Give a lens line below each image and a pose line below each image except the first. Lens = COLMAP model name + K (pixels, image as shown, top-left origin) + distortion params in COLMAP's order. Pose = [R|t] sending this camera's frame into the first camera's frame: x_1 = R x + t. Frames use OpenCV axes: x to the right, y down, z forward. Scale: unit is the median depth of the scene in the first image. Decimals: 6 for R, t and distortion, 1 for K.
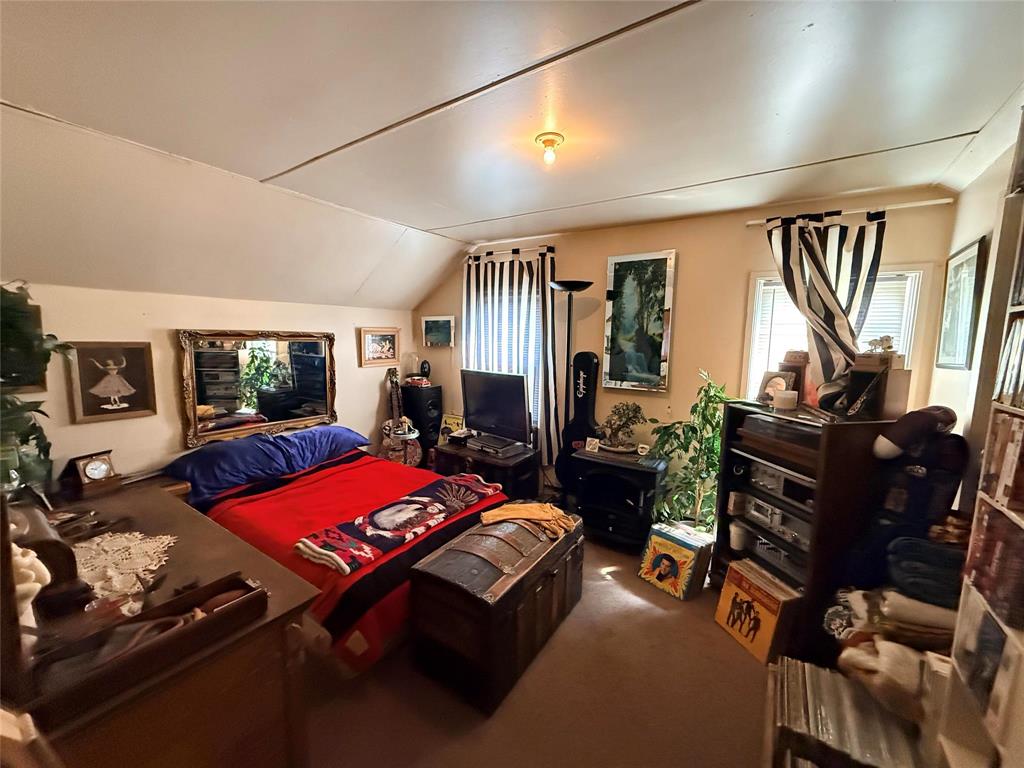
lens RADIAL K [[406.5, 0, 513.0], [0, 406.5, 384.7], [0, 0, 1]] dist [0.000910, -0.000212]
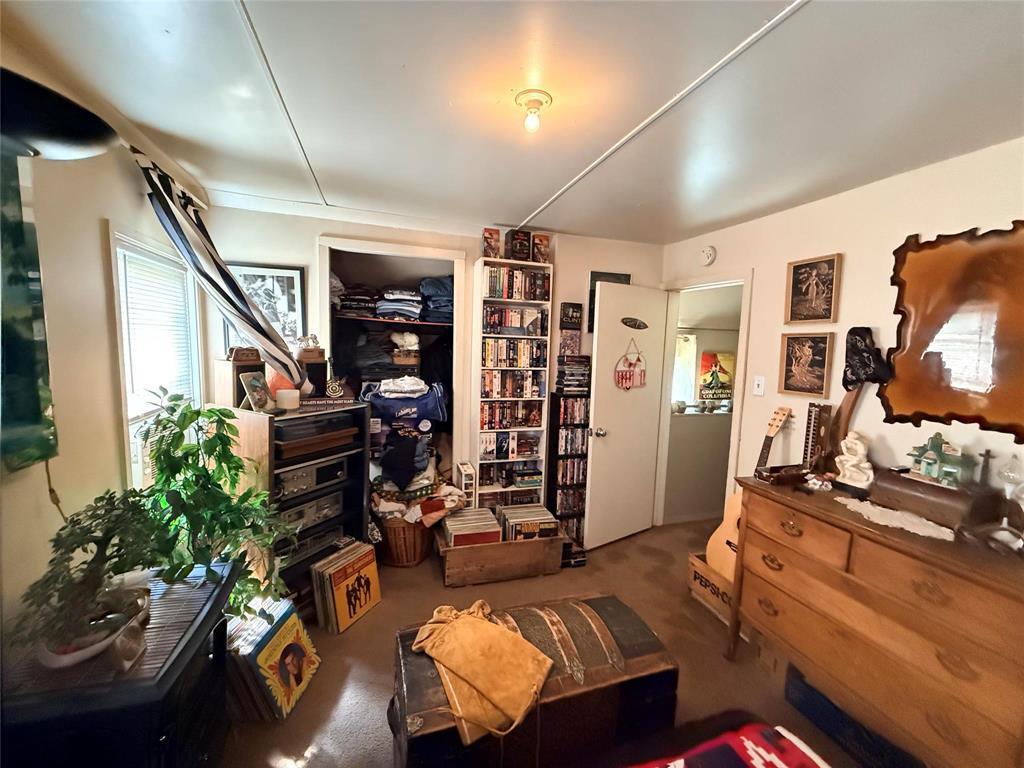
lens RADIAL K [[406.5, 0, 513.4], [0, 406.5, 385.7], [0, 0, 1]] dist [0.000910, -0.000212]
pose [[-0.787113, -0.116775, 0.605655, -0.343726], [0.011906, 0.978856, 0.204204, -0.187557], [-0.616695, 0.167942, -0.769080, 1.416429]]
